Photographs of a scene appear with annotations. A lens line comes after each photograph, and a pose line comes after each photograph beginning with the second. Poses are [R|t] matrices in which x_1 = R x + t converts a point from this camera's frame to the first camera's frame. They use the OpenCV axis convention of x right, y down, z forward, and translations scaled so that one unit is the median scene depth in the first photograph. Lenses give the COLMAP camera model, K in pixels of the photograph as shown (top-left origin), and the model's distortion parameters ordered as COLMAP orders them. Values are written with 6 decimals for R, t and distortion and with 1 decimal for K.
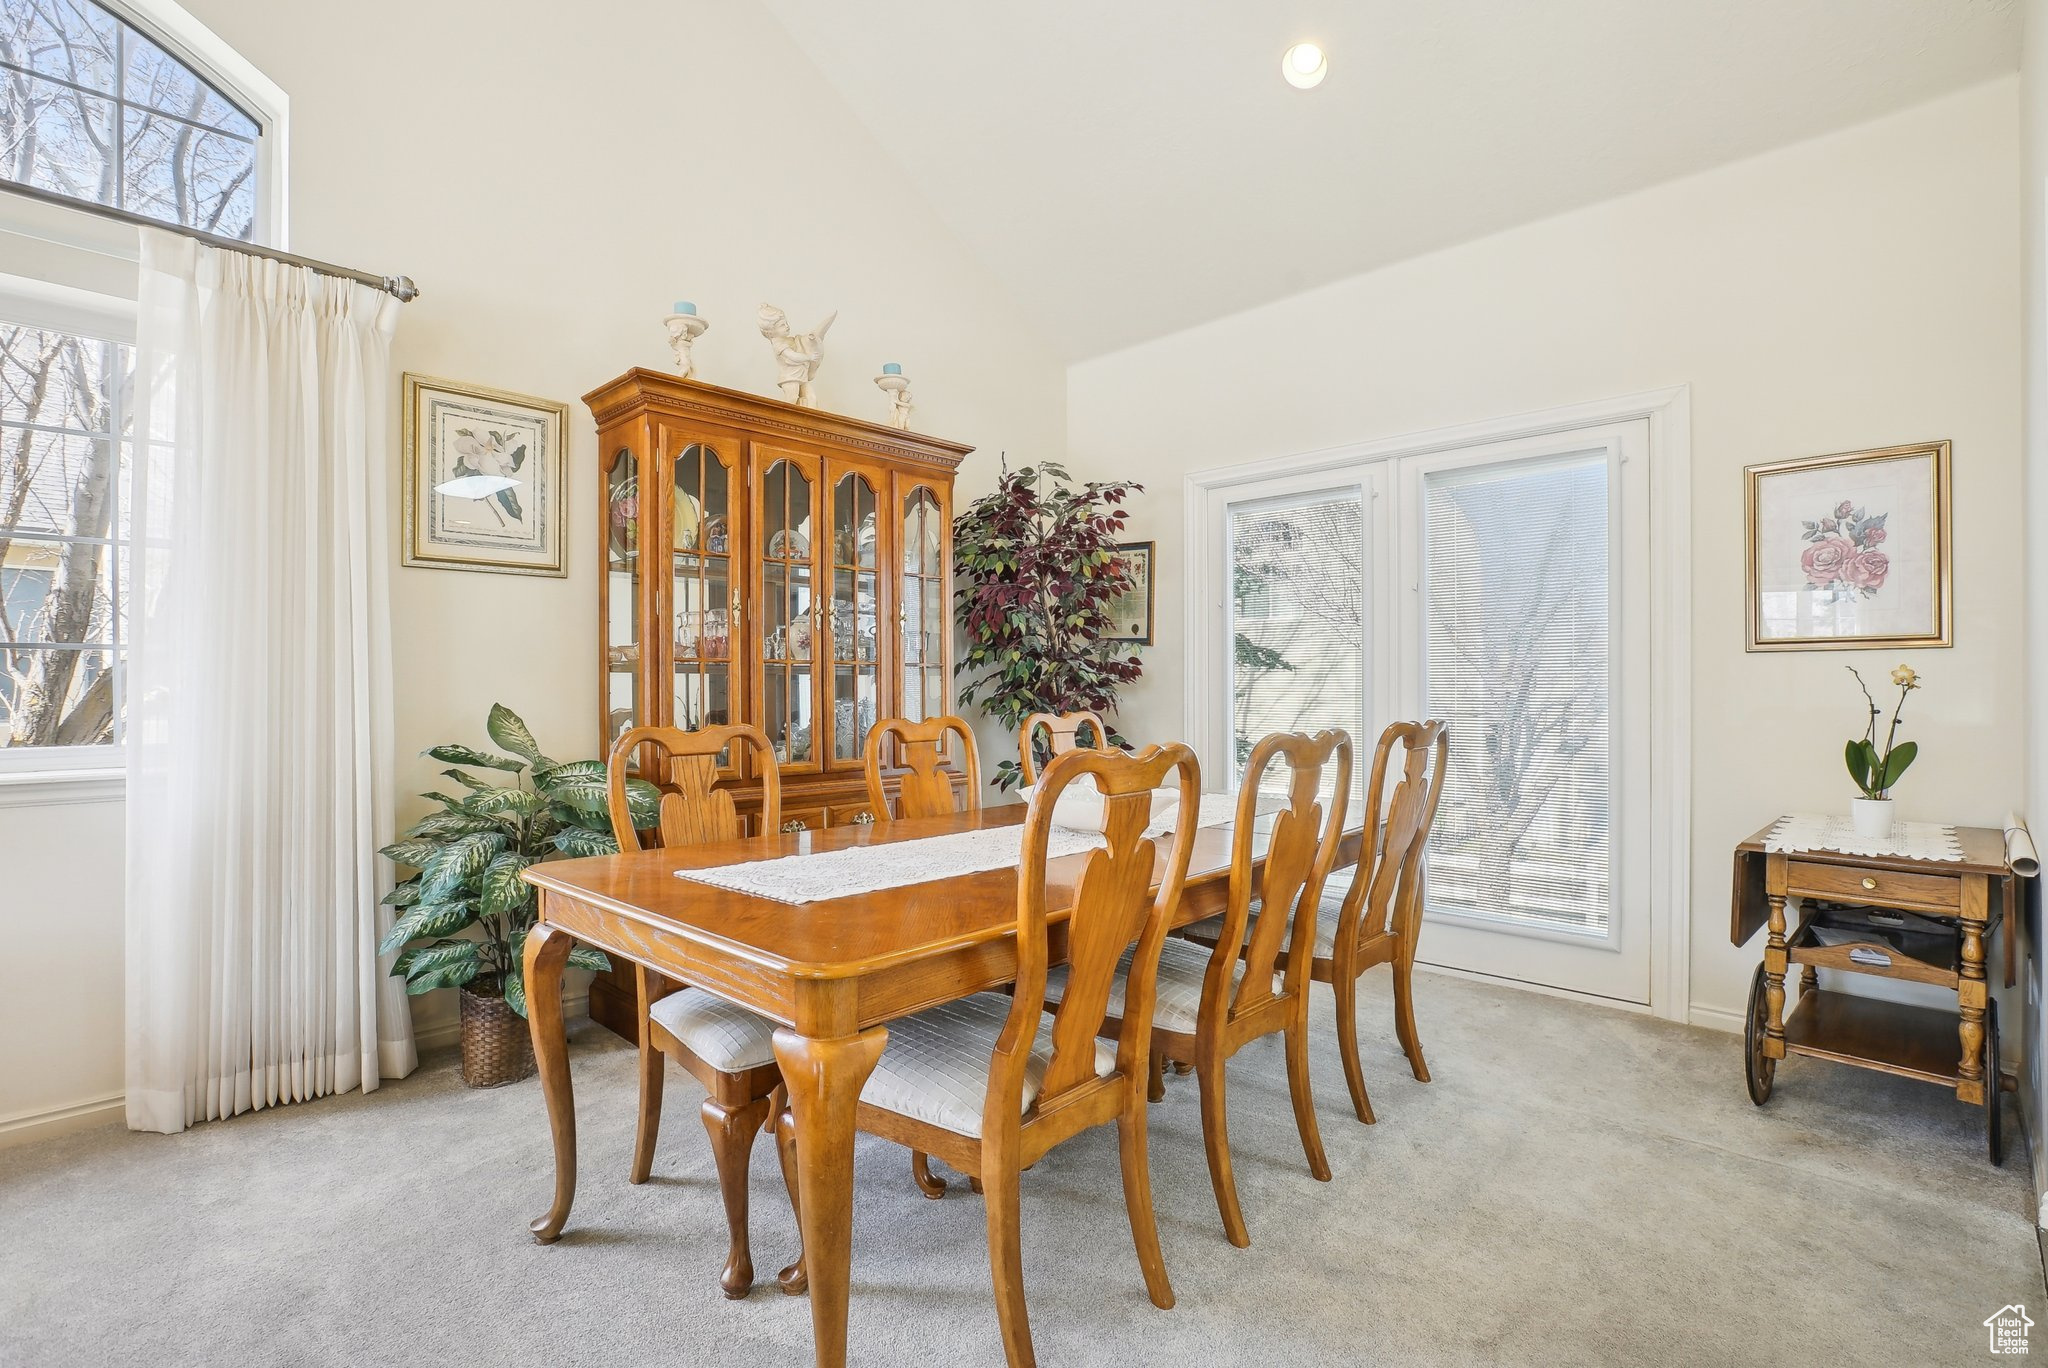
lens RADIAL K [[970.5, 0, 1024.2], [0, 970.5, 683.9], [0, 0, 1]] dist [-0.043435, 0.014880]
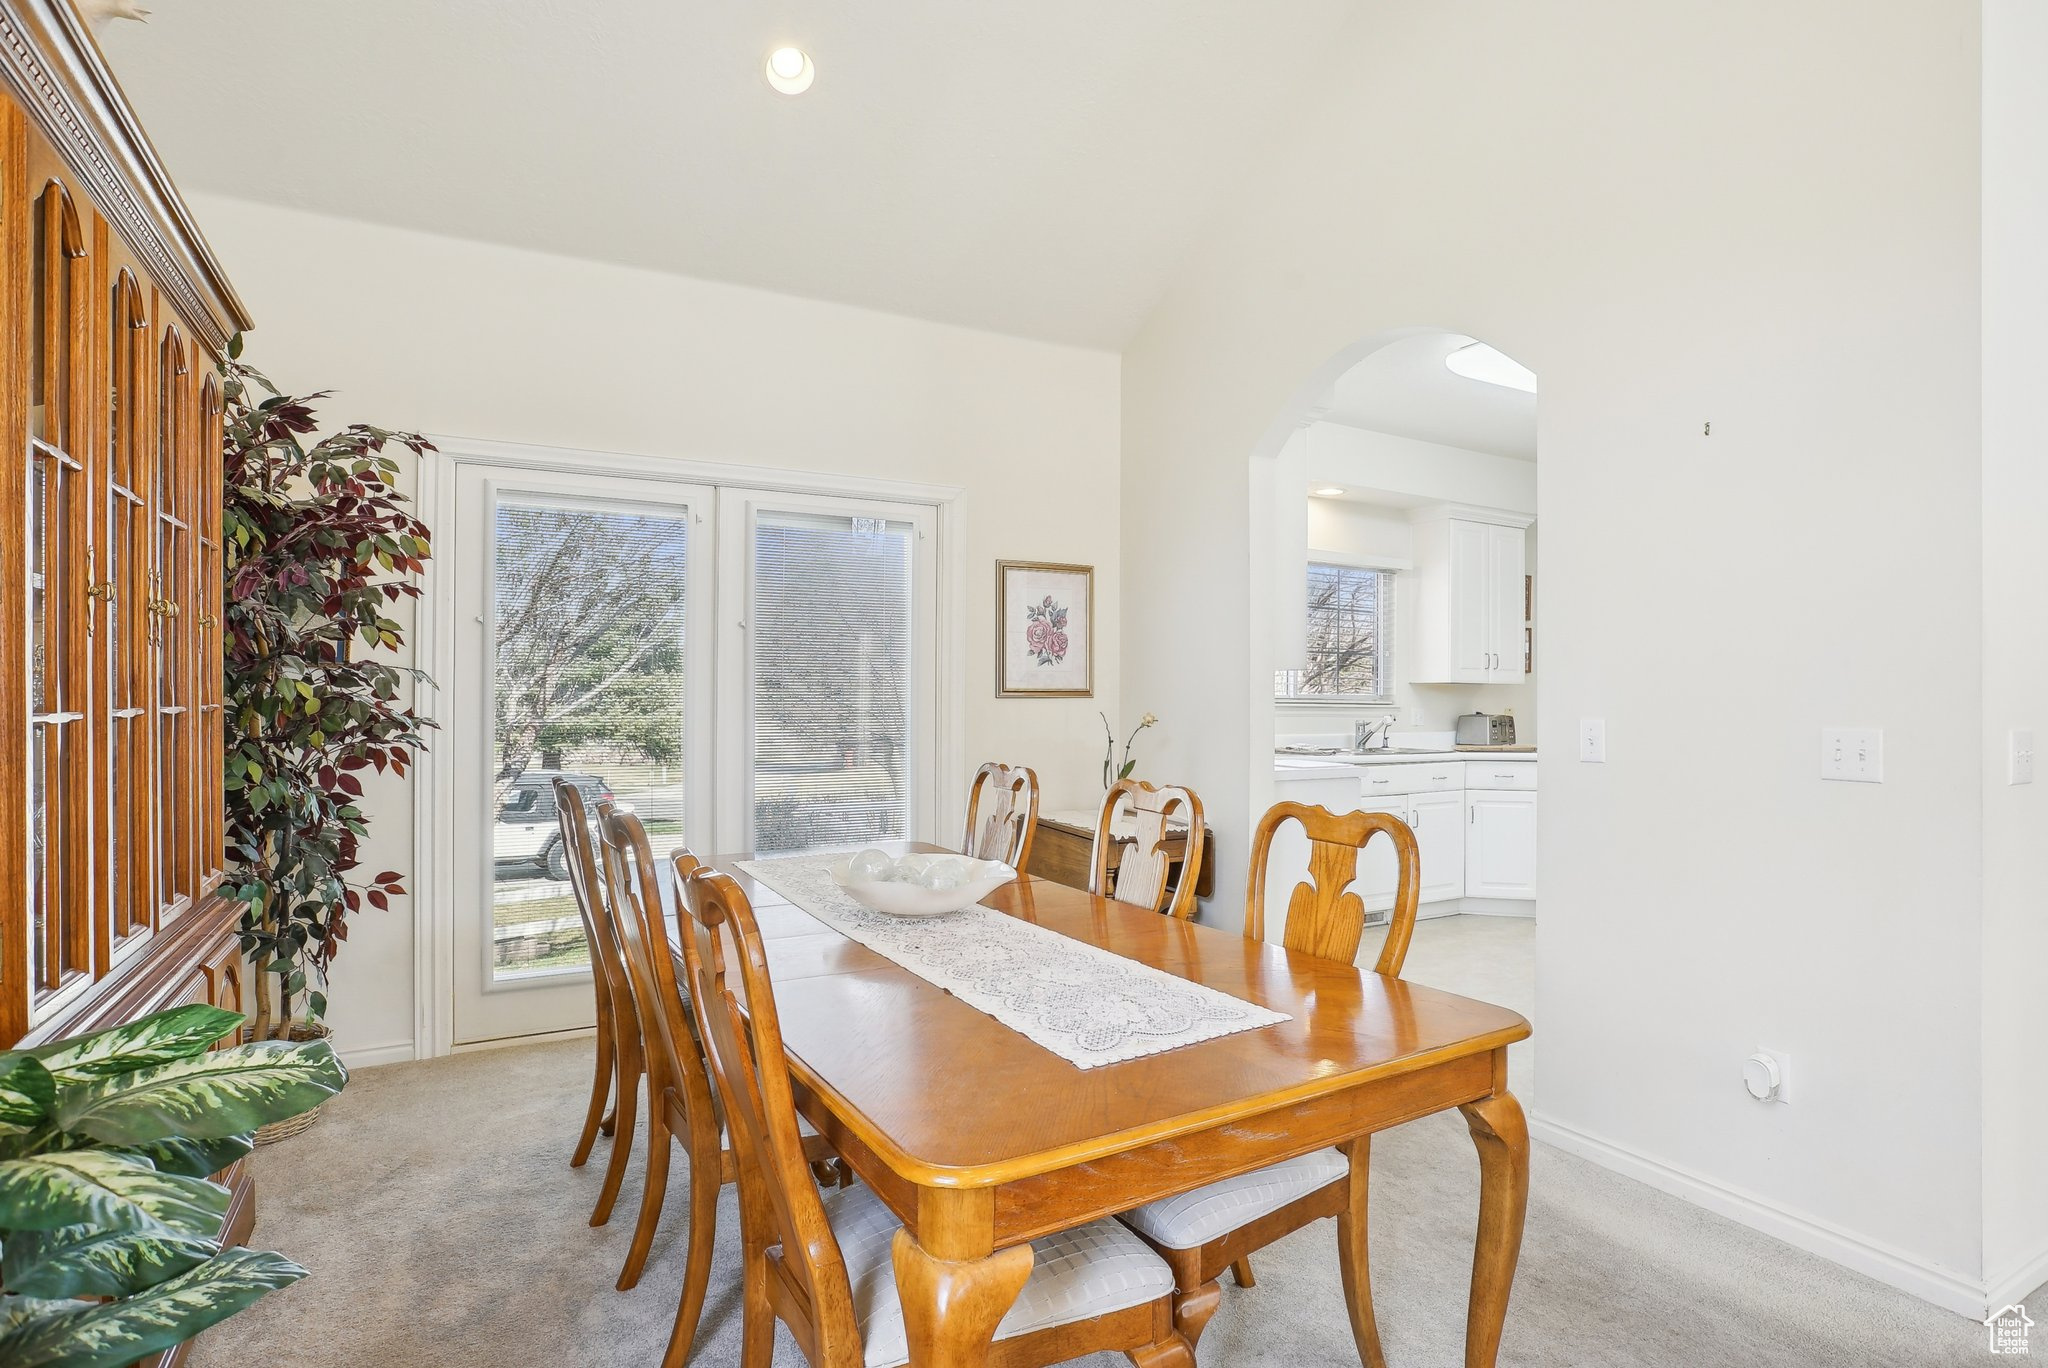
lens RADIAL K [[1037.9, 0, 1034.1], [0, 1037.9, 682.7], [0, 0, 1]] dist [-0.041204, 0.005135]
pose [[0.302373, 0.005822, 0.953172, -0.650389], [-0.003342, 0.999982, -0.005048, -0.049306], [-0.953184, -0.001659, 0.302387, 0.521679]]
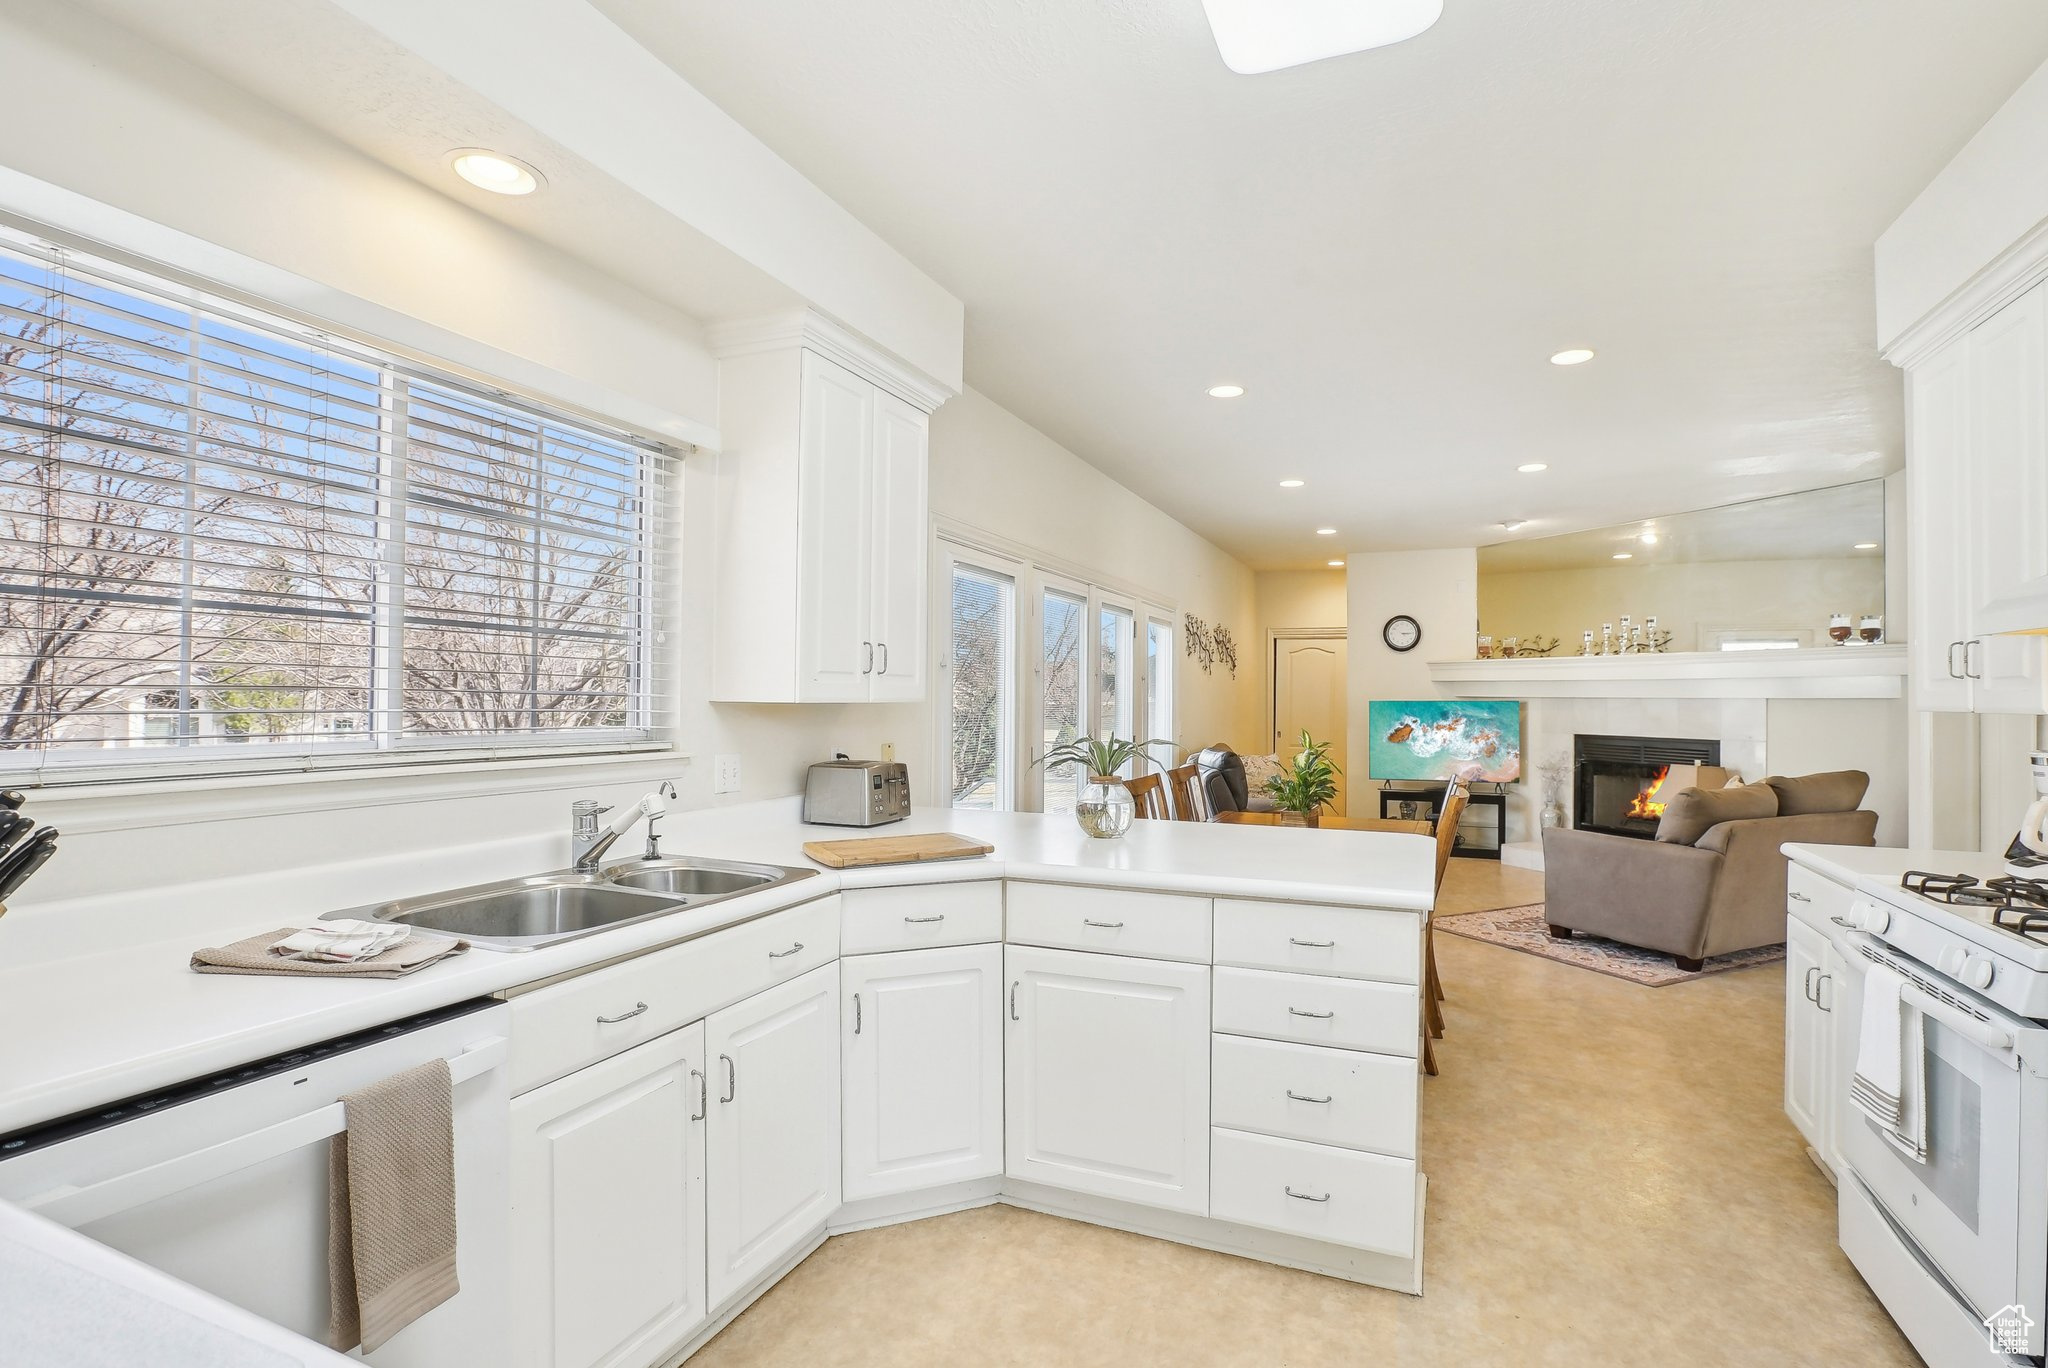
lens RADIAL K [[970.5, 0, 1037.3], [0, 970.5, 686.2], [0, 0, 1]] dist [-0.043435, 0.014880]
pose [[-0.354716, 0.000719, 0.934974, 0.732331], [-0.008177, 0.999959, -0.003872, -0.077593], [-0.934938, -0.009019, -0.354696, 0.458868]]
